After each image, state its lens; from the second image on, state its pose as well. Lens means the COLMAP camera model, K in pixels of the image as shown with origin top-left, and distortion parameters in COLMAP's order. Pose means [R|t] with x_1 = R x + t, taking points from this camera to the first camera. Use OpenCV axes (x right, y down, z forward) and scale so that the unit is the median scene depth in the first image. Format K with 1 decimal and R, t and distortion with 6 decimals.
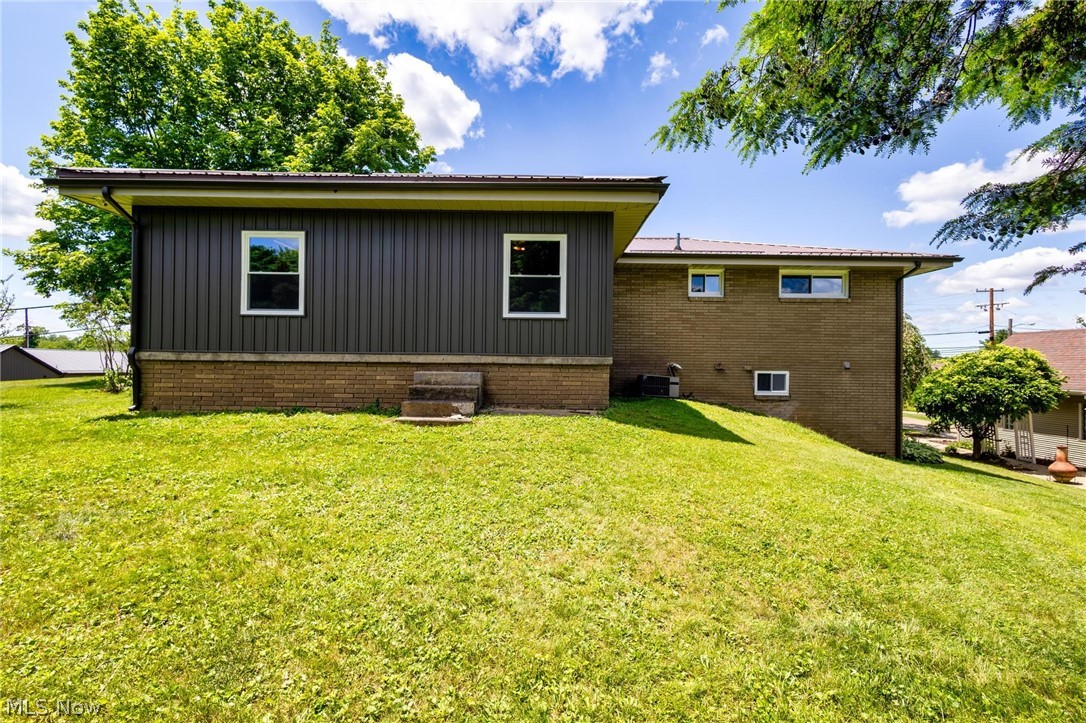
lens RADIAL K [[500.2, 0, 541.4], [0, 500.2, 351.3], [0, 0, 1]] dist [0.007737, -0.004730]
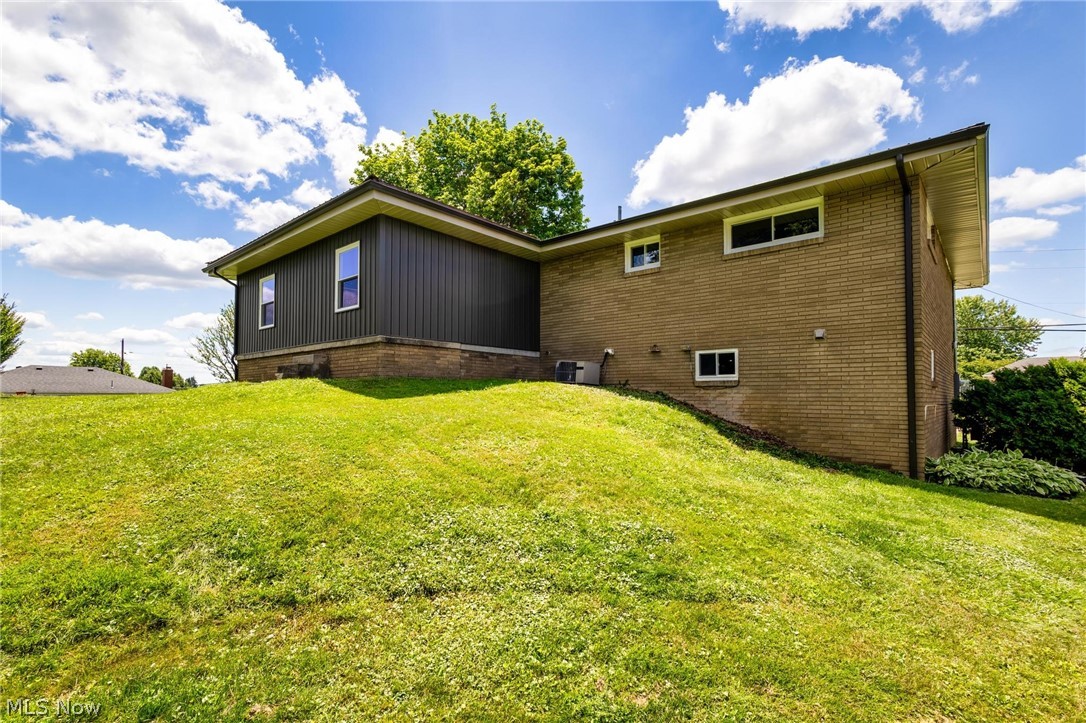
lens RADIAL K [[500.2, 0, 533.6], [0, 500.2, 365.7], [0, 0, 1]] dist [0.007737, -0.004730]
pose [[0.754782, -0.047217, -0.654274, 0.755465], [0.024137, 0.998730, -0.044230, 0.092084], [0.655532, 0.017592, 0.754963, 0.221484]]
